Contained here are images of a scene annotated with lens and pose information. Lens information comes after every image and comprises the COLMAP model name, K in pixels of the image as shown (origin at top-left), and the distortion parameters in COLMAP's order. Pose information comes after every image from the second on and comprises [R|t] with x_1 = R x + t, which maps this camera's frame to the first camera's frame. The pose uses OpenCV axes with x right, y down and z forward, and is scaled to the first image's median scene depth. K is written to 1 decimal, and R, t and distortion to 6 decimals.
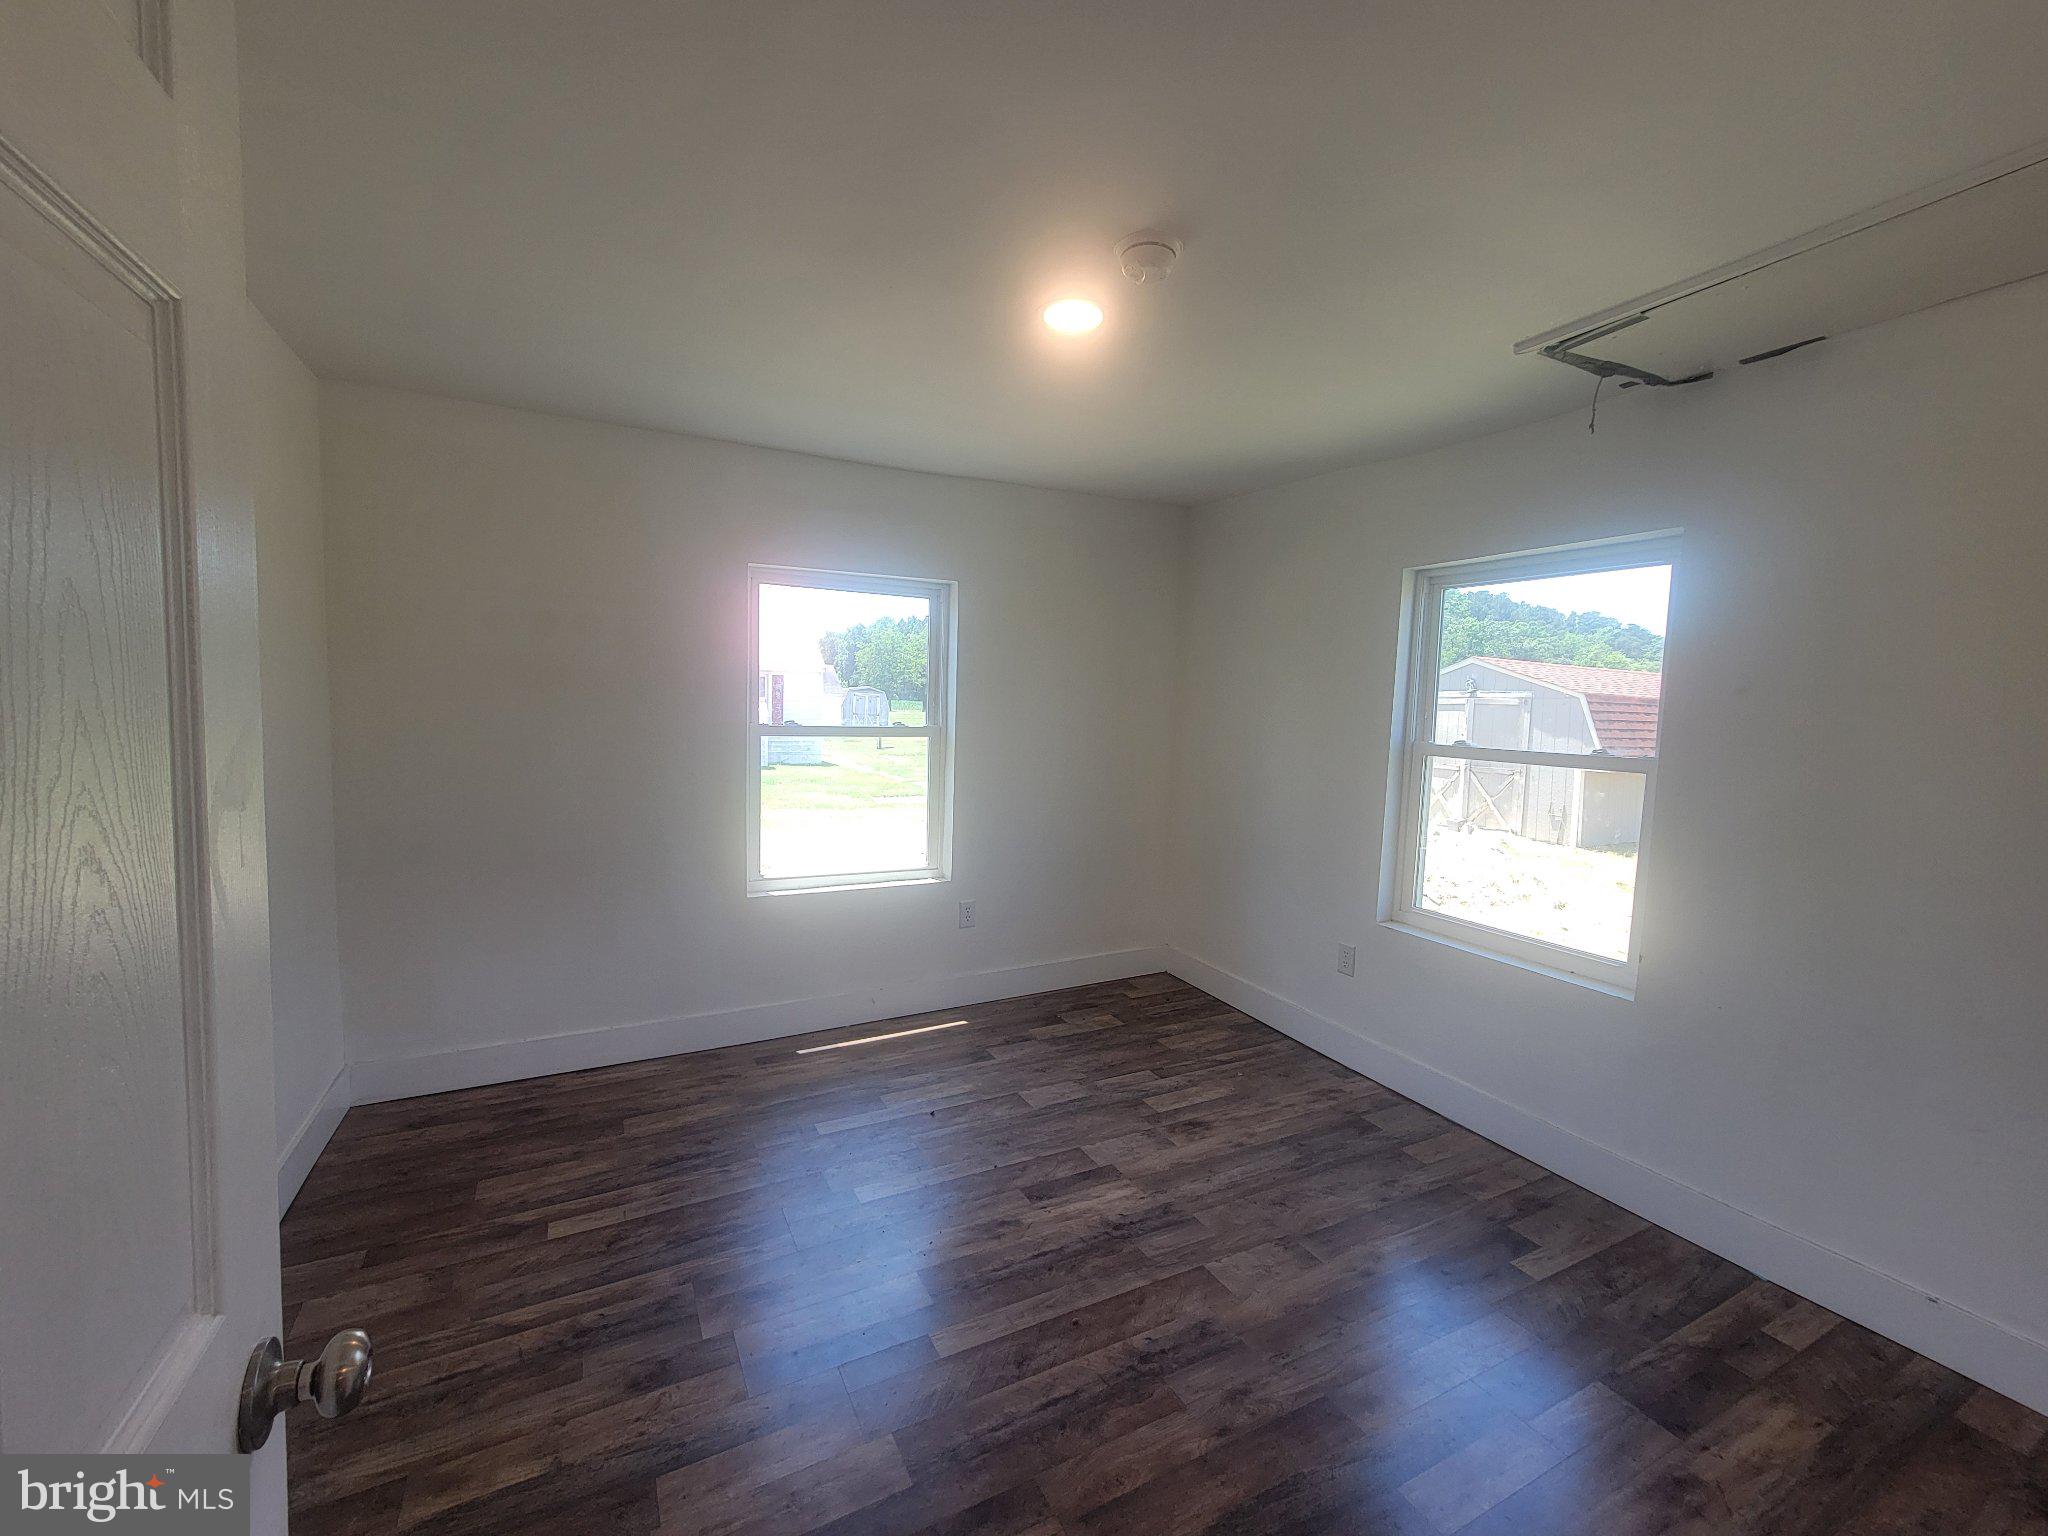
lens RADIAL K [[840.0, 0, 1019.6], [0, 840.0, 759.7], [0, 0, 1]] dist [-0.000214, -0.001123]
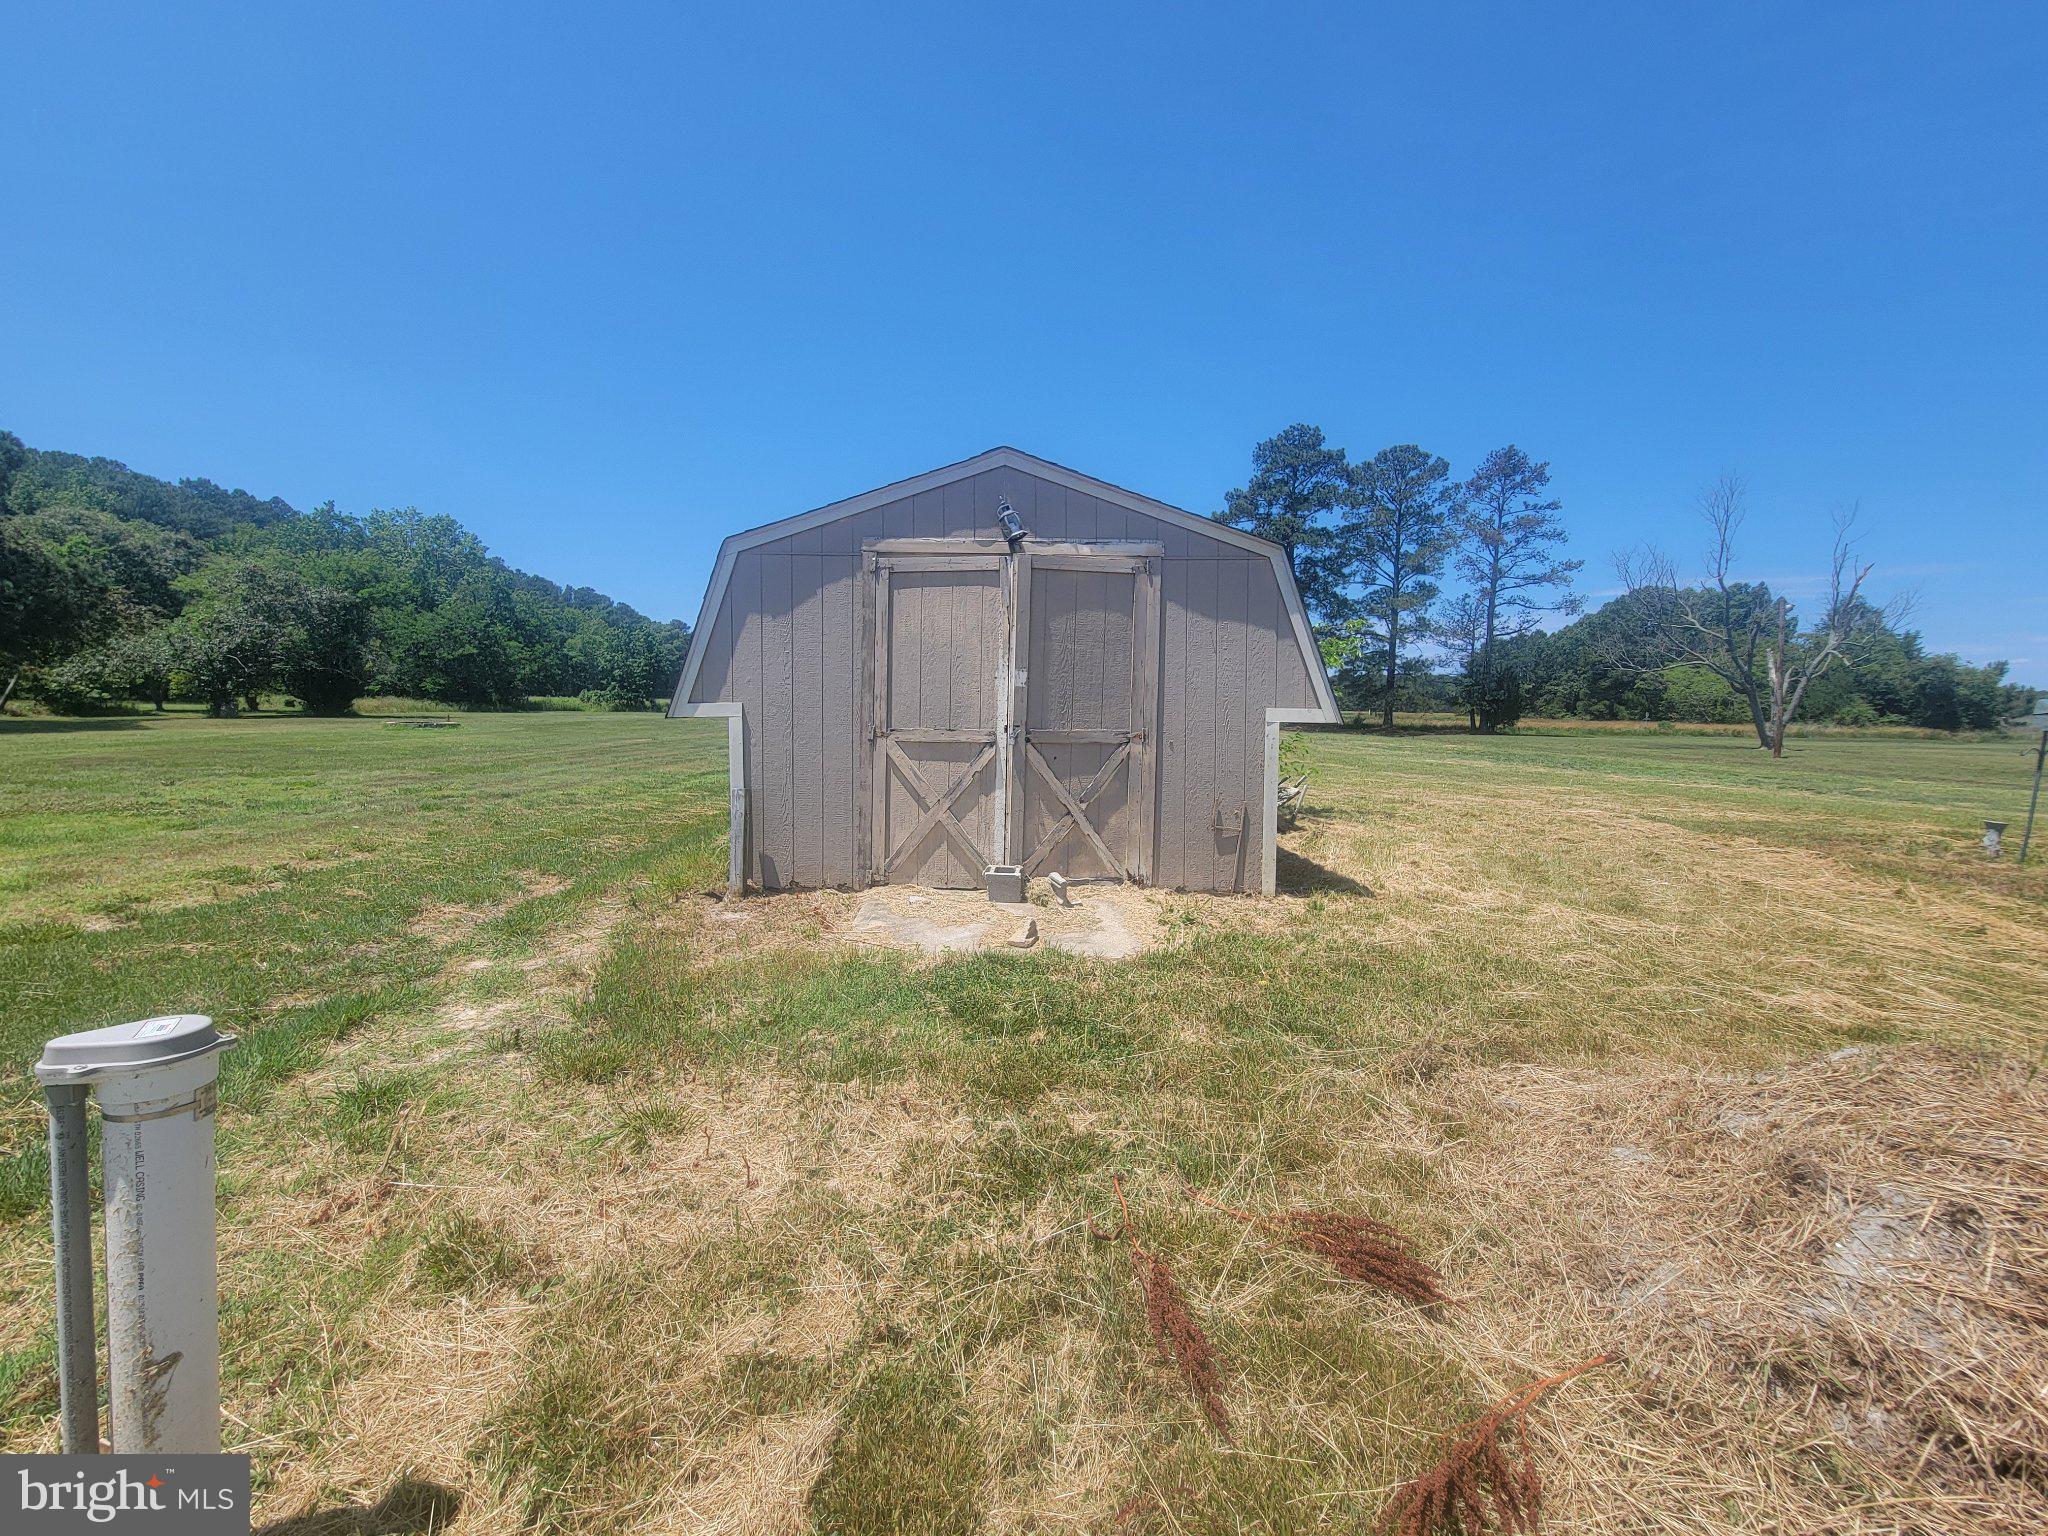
lens RADIAL K [[840.0, 0, 1028.4], [0, 840.0, 760.9], [0, 0, 1]] dist [-0.000214, -0.001123]
pose [[0.460009, -0.083058, 0.884021, 0.192782], [0.059458, 0.996262, 0.062664, -0.002251], [-0.885921, 0.023736, 0.463228, 0.842343]]
